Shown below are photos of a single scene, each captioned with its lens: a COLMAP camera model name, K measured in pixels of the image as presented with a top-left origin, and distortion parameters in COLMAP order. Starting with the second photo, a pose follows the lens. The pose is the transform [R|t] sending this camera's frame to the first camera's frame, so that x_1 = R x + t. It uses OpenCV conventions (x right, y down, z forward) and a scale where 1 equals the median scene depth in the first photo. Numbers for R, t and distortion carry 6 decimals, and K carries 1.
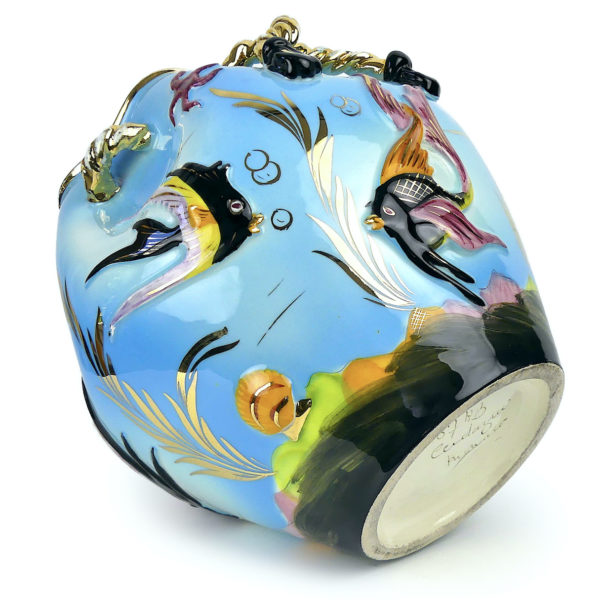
lens RADIAL K [[1557.1, 0, 300.0], [0, 1557.1, 300.0], [0, 0, 1]] dist [-0.010456, 0.603936]
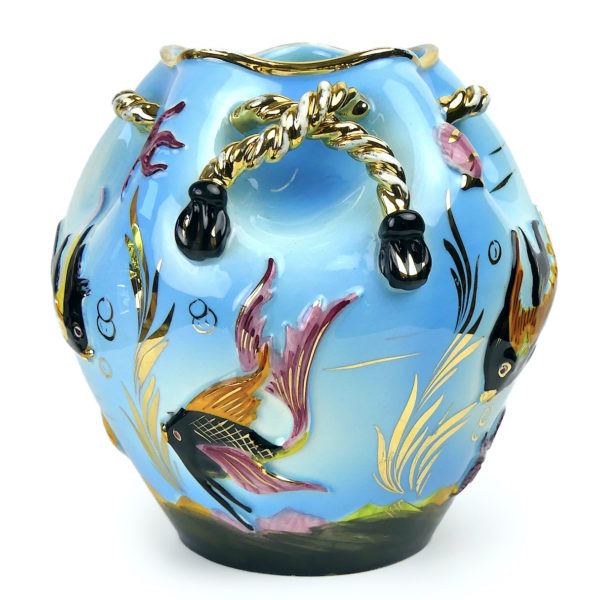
lens RADIAL K [[1557.1, 0, 300.0], [0, 1557.1, 300.0], [0, 0, 1]] dist [-0.010456, 0.603936]
pose [[0.632524, 0.692339, -0.347246, 0.388469], [-0.052960, 0.485935, 0.872389, -0.960402], [0.772728, -0.533417, 0.344032, 0.760704]]
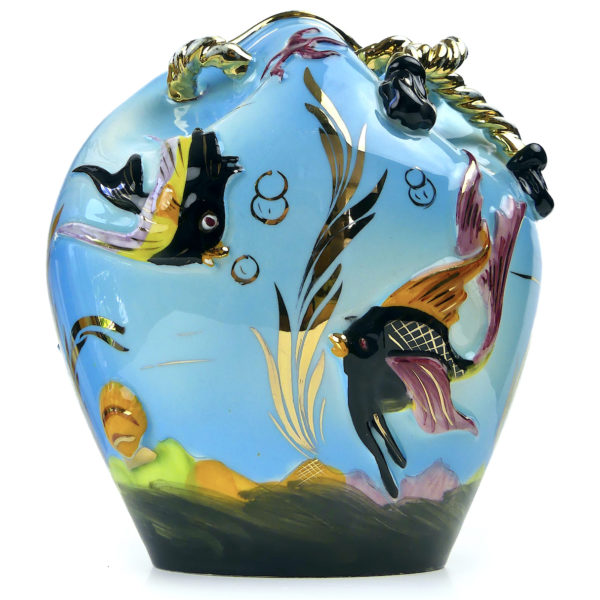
lens RADIAL K [[695.6, 0, 299.5], [0, 695.6, 240.8], [0, 0, 1]] dist [-0.000882, -0.052440]
pose [[0.783272, 0.608125, -0.129108, 0.045214], [-0.561548, 0.781191, 0.272772, -0.171472], [0.266738, -0.141154, 0.953376, 0.667276]]
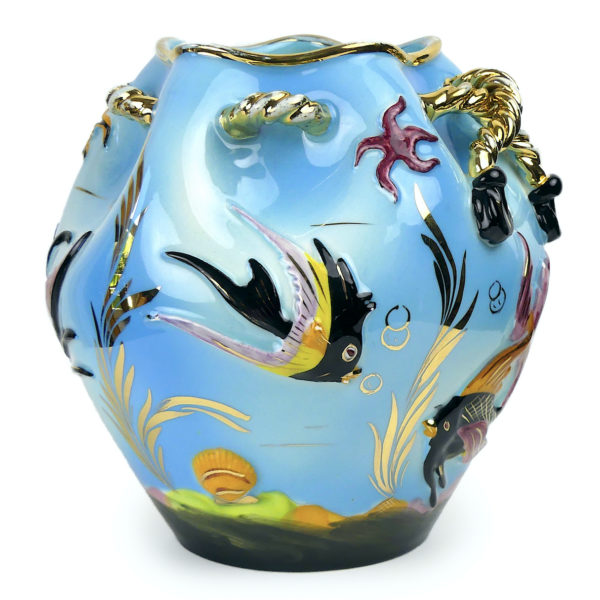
lens RADIAL K [[1557.1, 0, 300.0], [0, 1557.1, 300.0], [0, 0, 1]] dist [-0.010456, 0.603936]
pose [[0.676050, 0.525710, 0.516318, -0.558169], [-0.727712, 0.586388, 0.355788, -0.387118], [-0.115721, -0.616261, 0.778993, 0.284011]]
